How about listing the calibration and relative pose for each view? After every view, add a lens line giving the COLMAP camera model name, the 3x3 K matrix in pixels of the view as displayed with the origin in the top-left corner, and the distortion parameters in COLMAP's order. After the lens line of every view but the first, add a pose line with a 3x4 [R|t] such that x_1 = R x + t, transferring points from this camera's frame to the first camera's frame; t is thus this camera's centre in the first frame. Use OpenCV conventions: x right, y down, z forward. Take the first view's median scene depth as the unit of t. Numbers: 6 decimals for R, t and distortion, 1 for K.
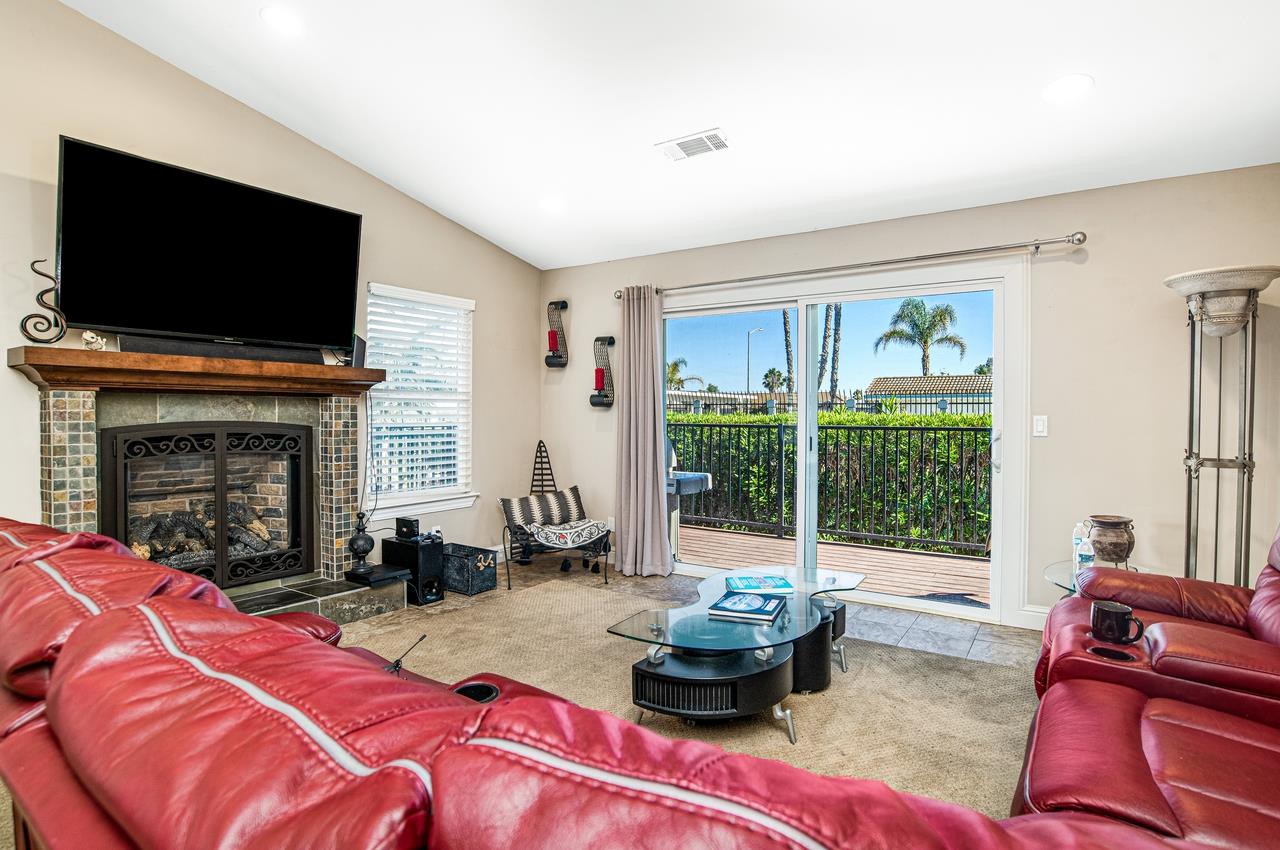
lens RADIAL K [[661.4, 0, 640.2], [0, 661.4, 412.4], [0, 0, 1]] dist [-0.042627, 0.021543]
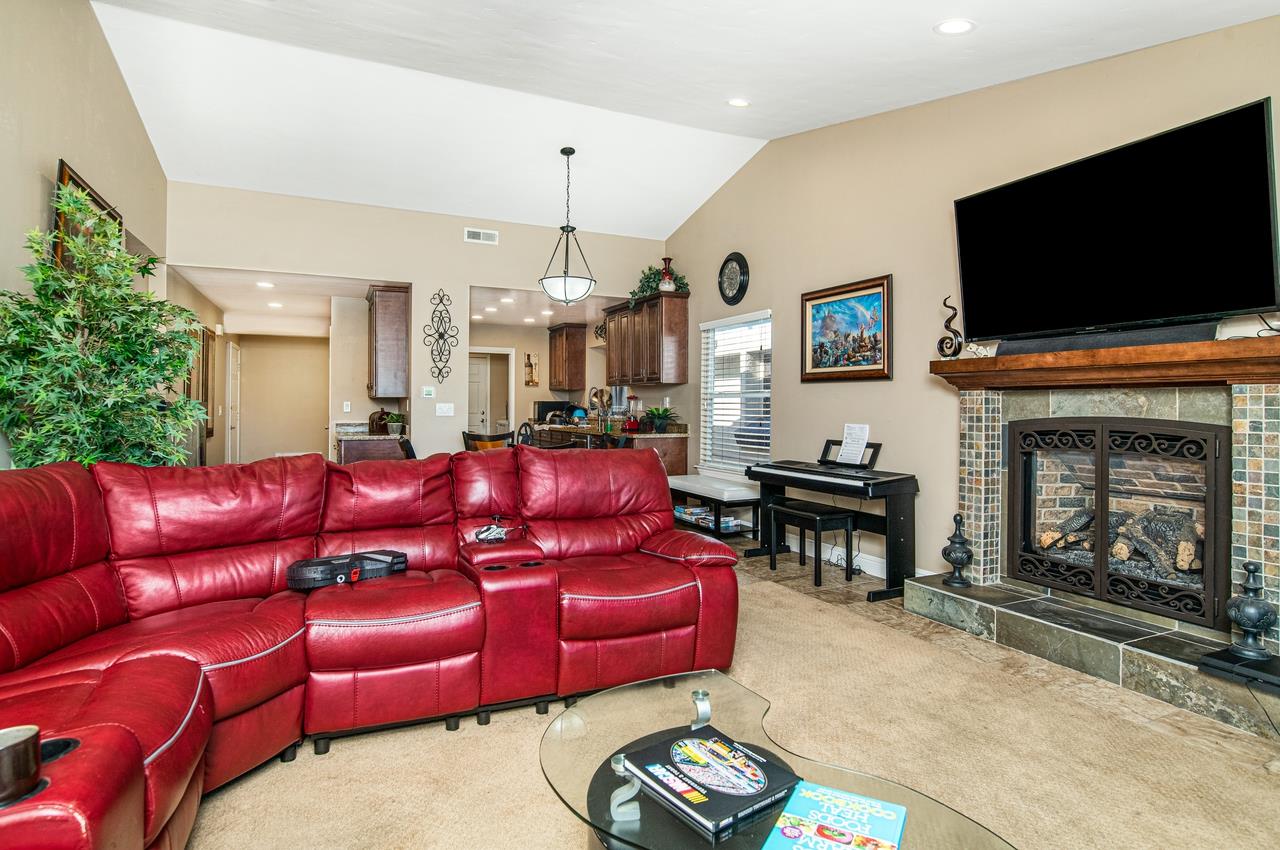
lens RADIAL K [[661.4, 0, 640.2], [0, 661.4, 412.4], [0, 0, 1]] dist [-0.042627, 0.021543]
pose [[-0.517178, 0.004052, -0.855868, 0.460143], [-0.000304, 0.999988, 0.004918, 0.002447], [0.855878, 0.002803, -0.517170, 0.880319]]
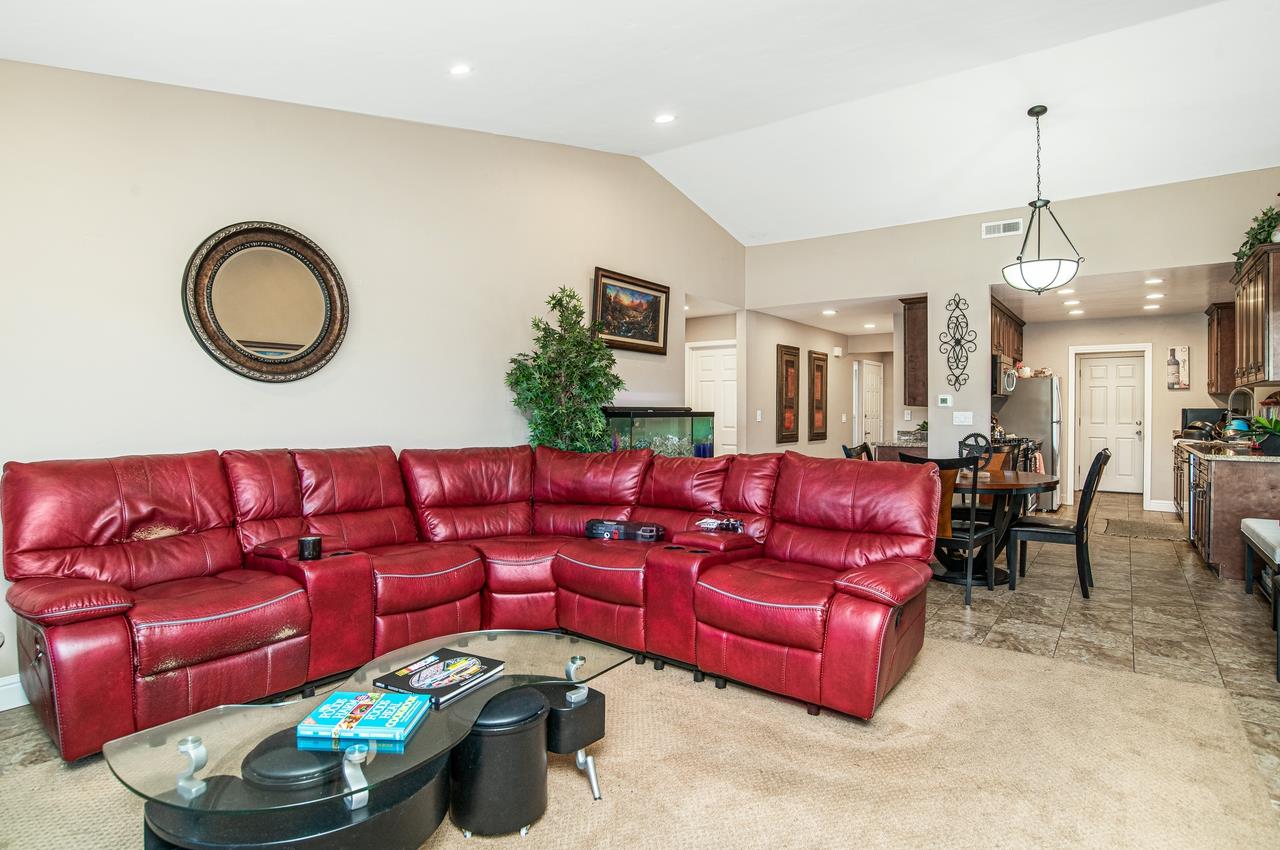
lens RADIAL K [[659.6, 0, 653.0], [0, 659.6, 418.1], [0, 0, 1]] dist [-0.041785, -0.000327]
pose [[-0.998844, -0.003820, 0.047911, -0.076179], [-0.003738, 0.999991, 0.001796, 0.002551], [-0.047918, 0.001614, -0.998850, 1.238624]]
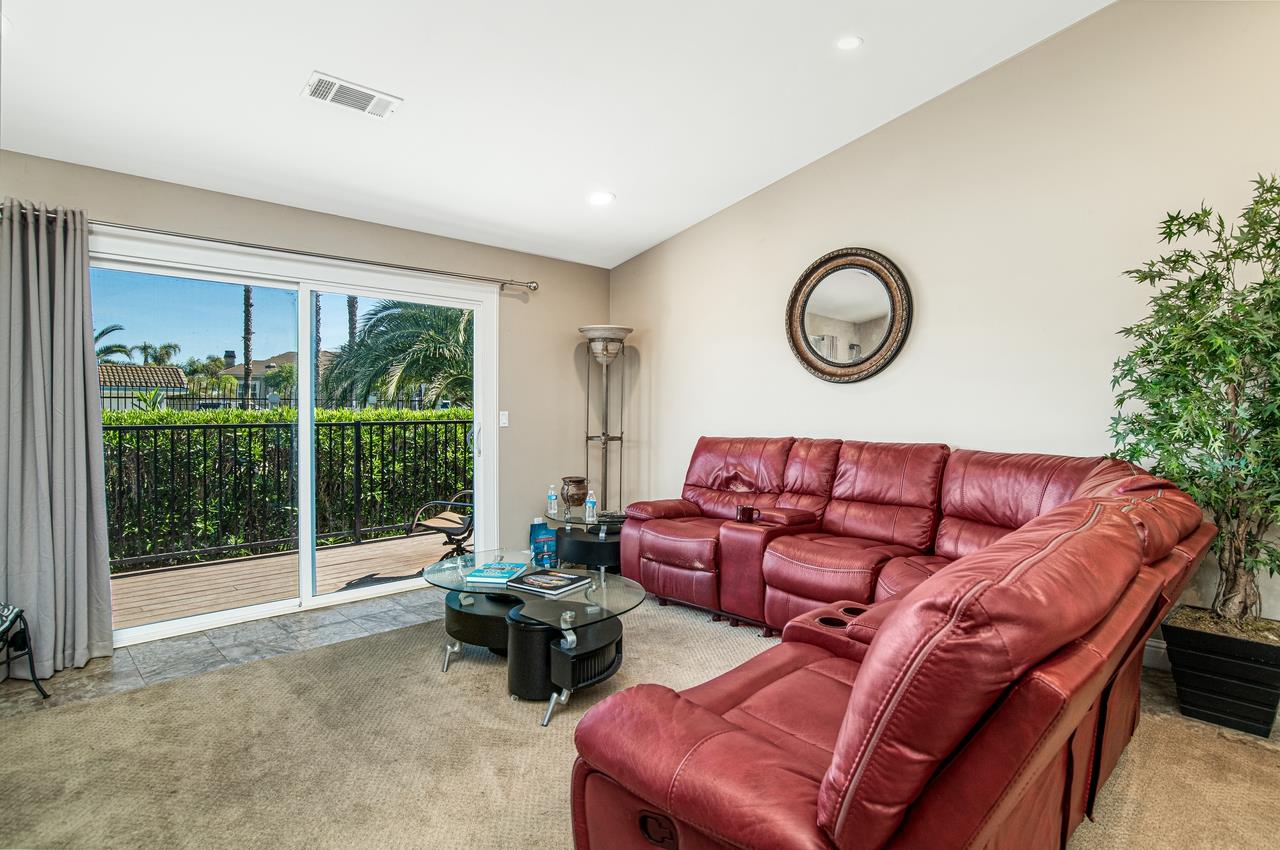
lens RADIAL K [[677.5, 0, 636.8], [0, 677.5, 410.5], [0, 0, 1]] dist [-0.013586, -0.000167]
pose [[0.210928, -0.004368, 0.977492, -0.672700], [-0.000749, 0.999989, 0.004630, -0.003524], [-0.977501, -0.001709, 0.210923, 0.439605]]
